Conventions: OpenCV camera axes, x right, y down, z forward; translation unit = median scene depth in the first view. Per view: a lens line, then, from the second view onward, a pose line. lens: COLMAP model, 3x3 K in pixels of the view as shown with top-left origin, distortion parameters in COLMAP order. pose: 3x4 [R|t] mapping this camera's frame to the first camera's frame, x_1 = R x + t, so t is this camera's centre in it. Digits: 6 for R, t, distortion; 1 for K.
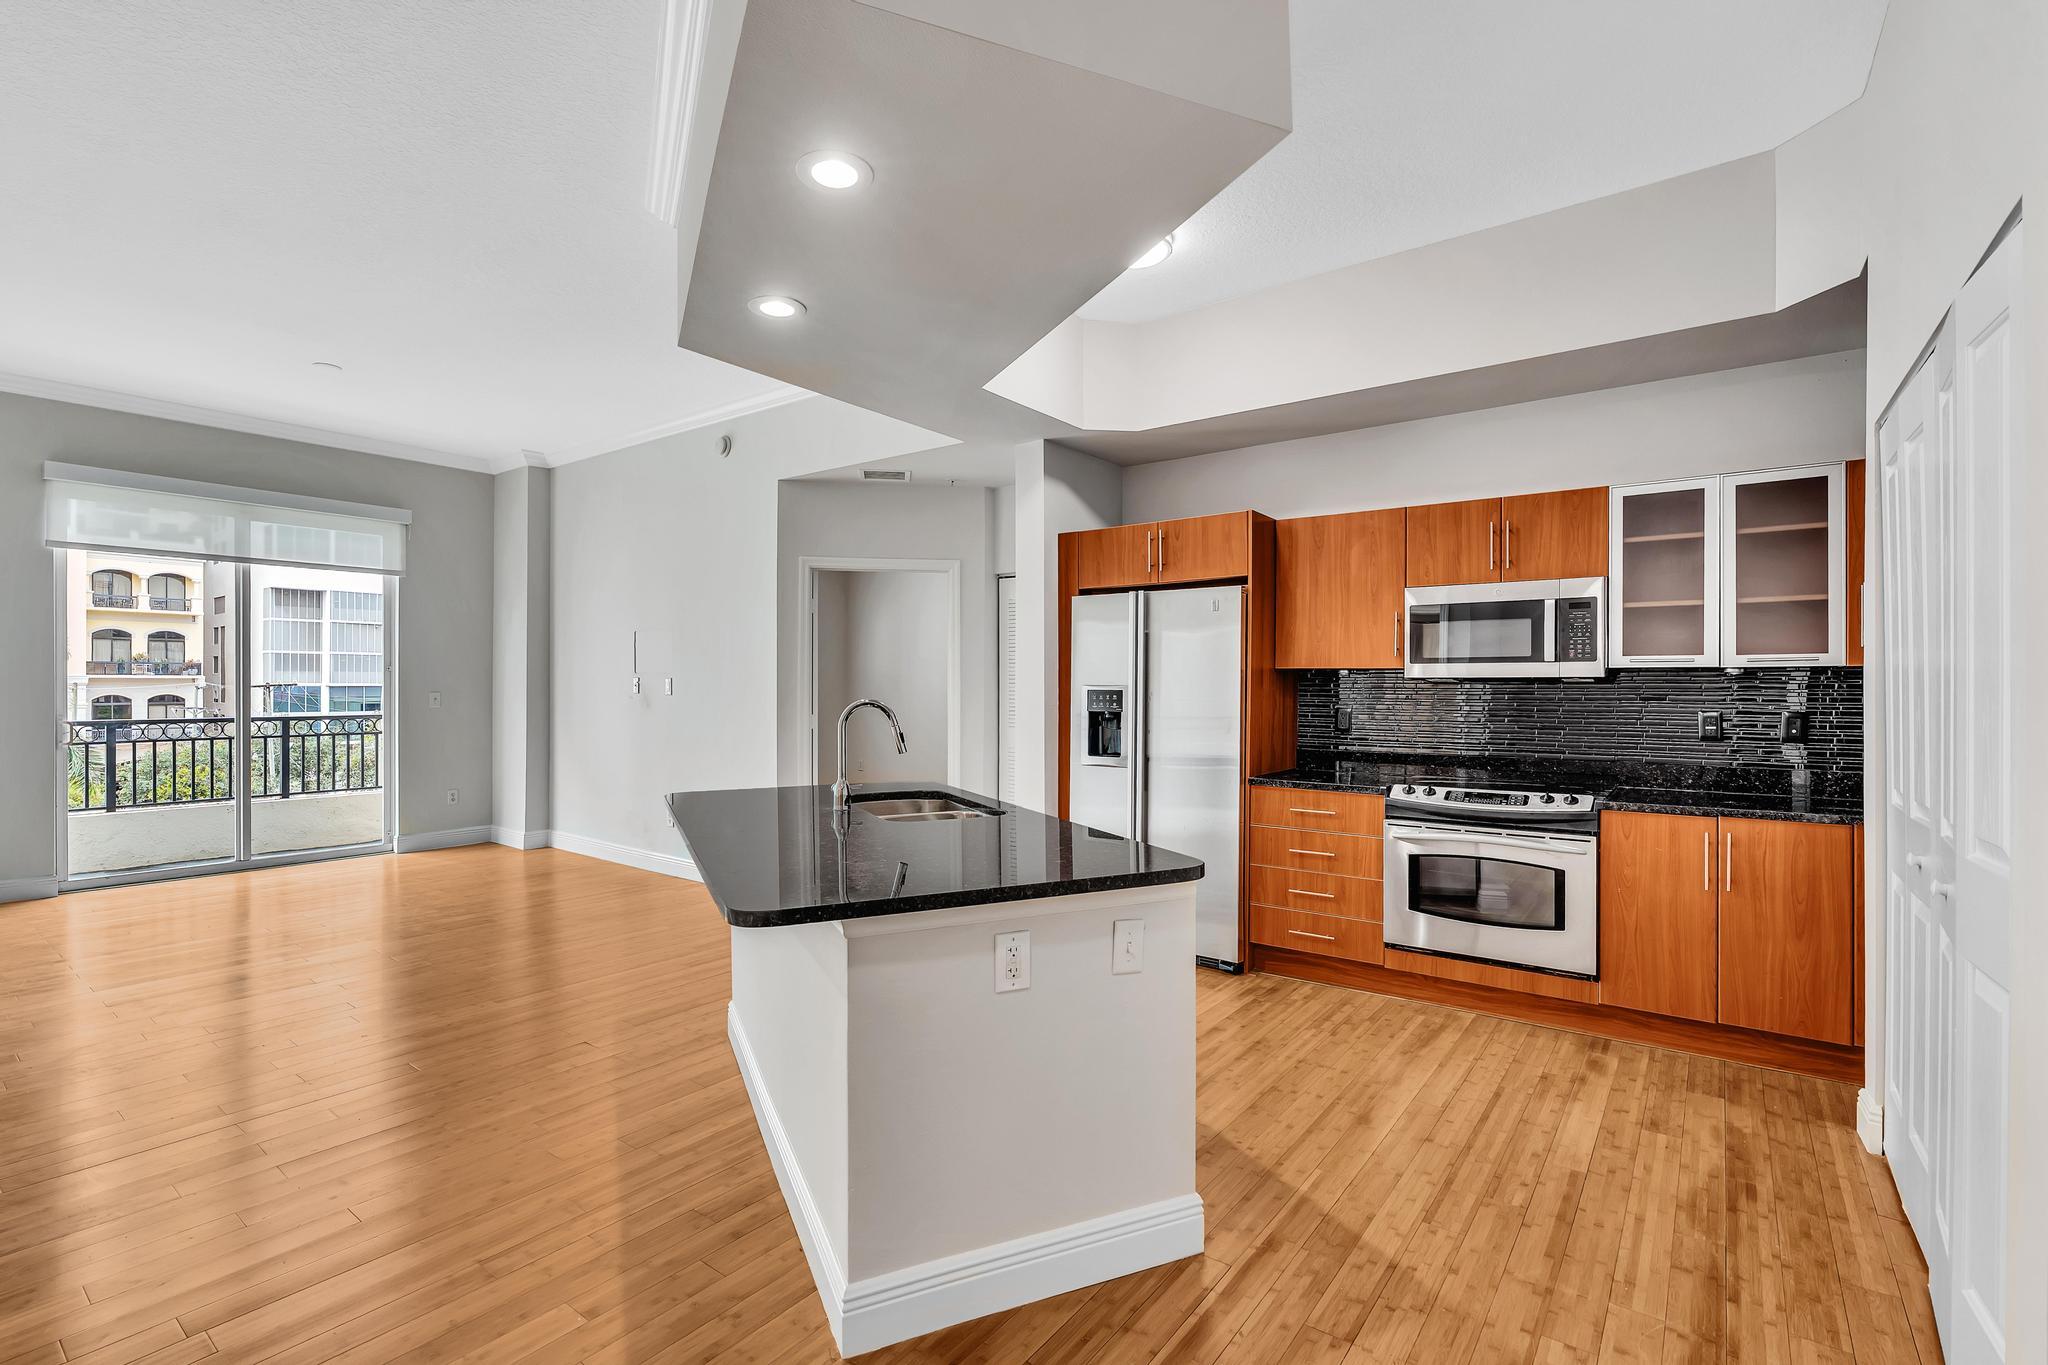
lens RADIAL K [[950.1, 0, 1021.7], [0, 950.1, 687.9], [0, 0, 1]] dist [-0.000795, -0.000103]
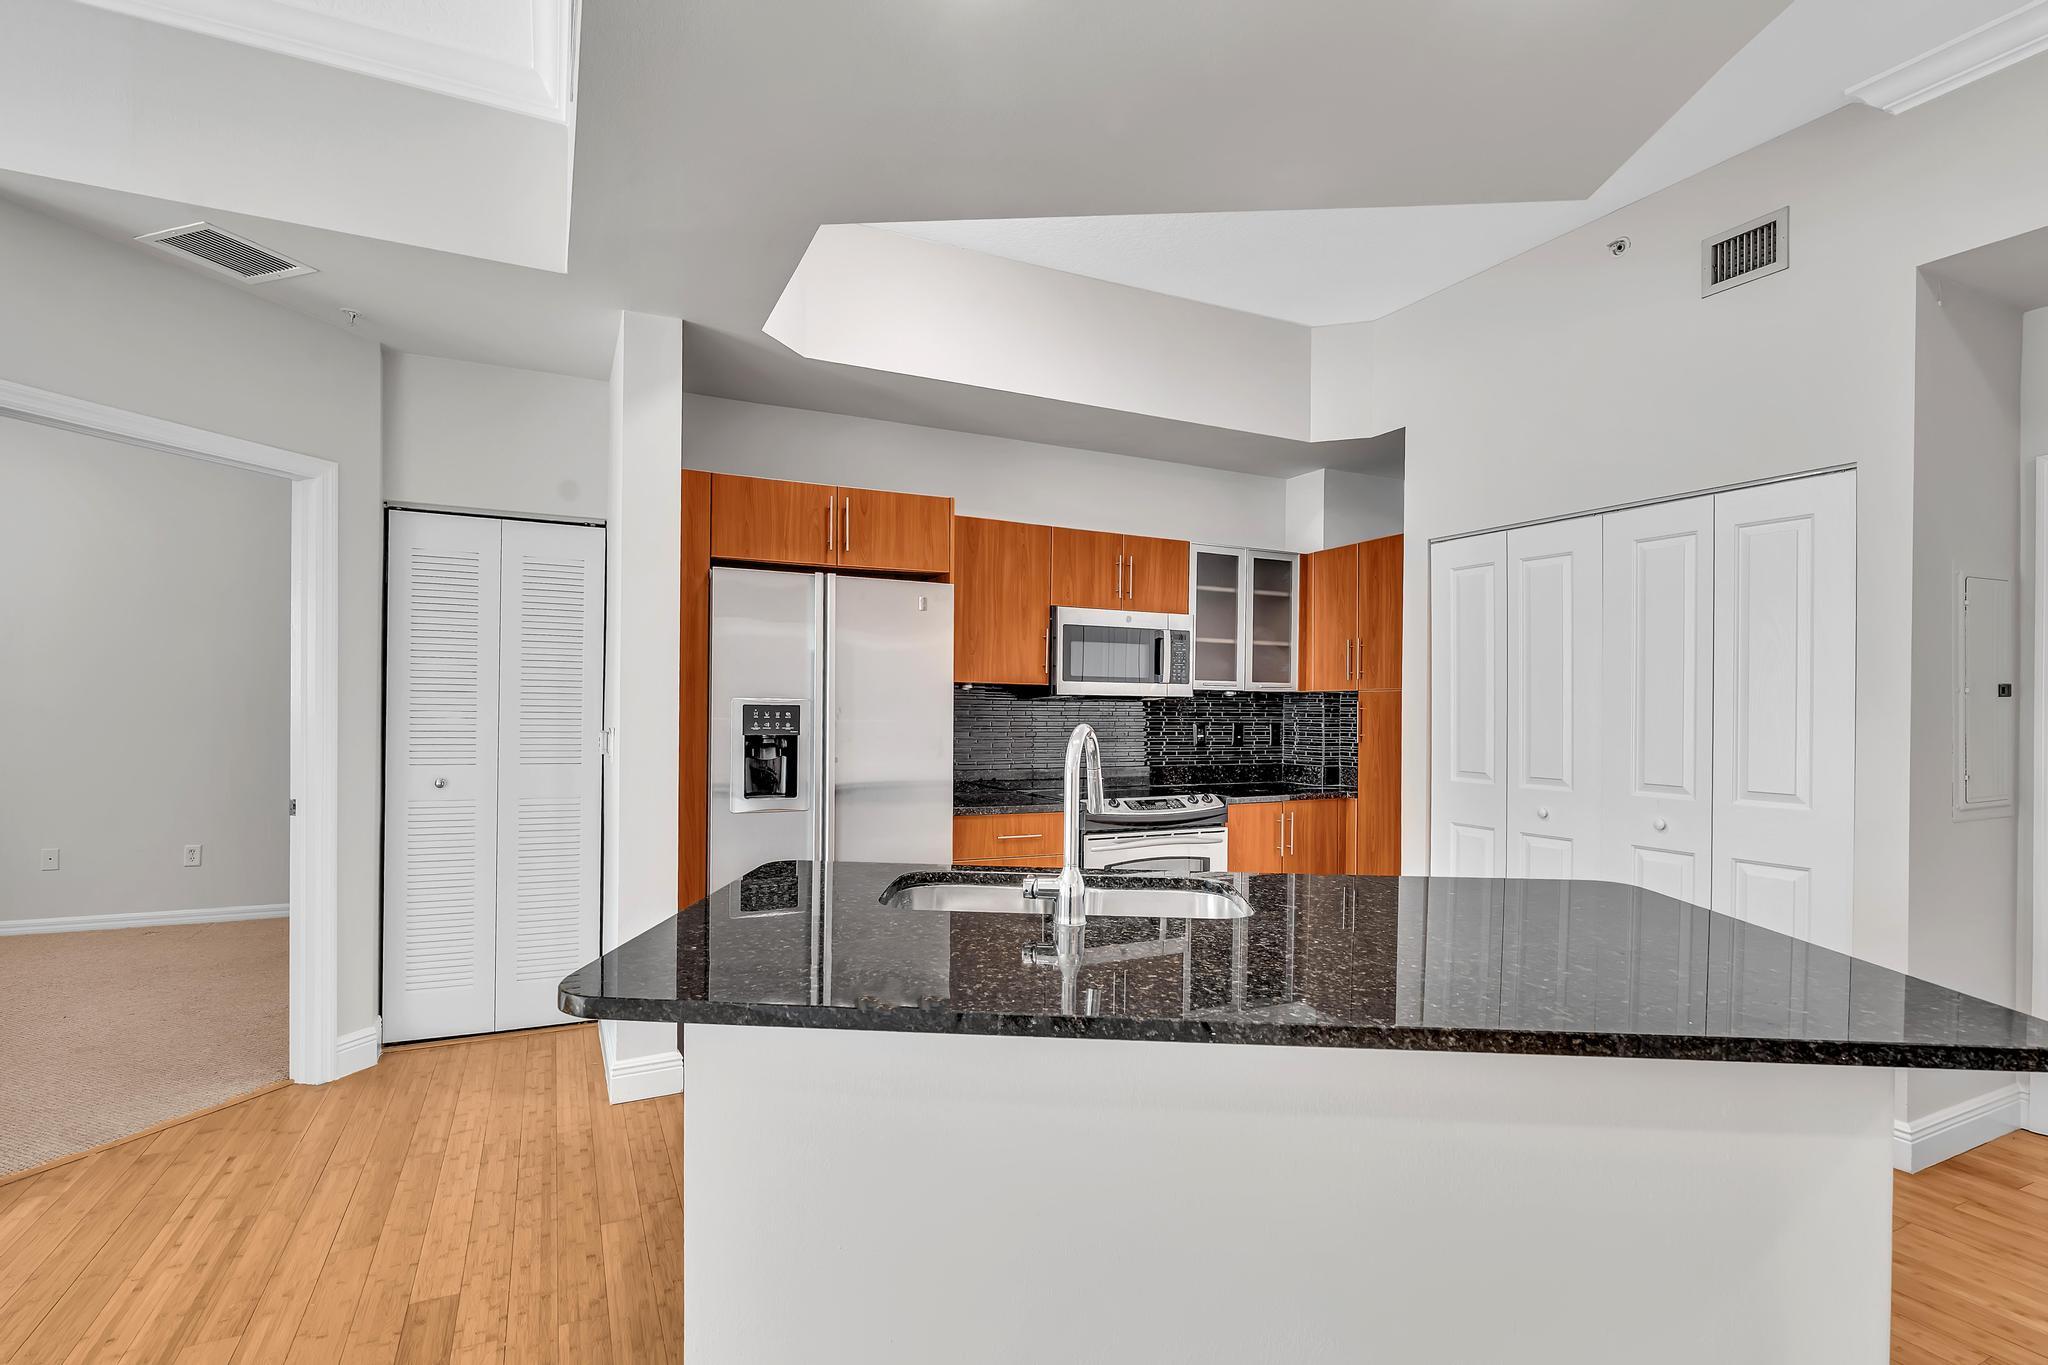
lens RADIAL K [[950.1, 0, 992.9], [0, 950.1, 711.7], [0, 0, 1]] dist [-0.000795, -0.000103]
pose [[0.476508, -0.003120, 0.879164, -0.554724], [-0.011102, 0.999893, 0.009565, -0.001452], [-0.879100, -0.014318, 0.476423, 0.612423]]
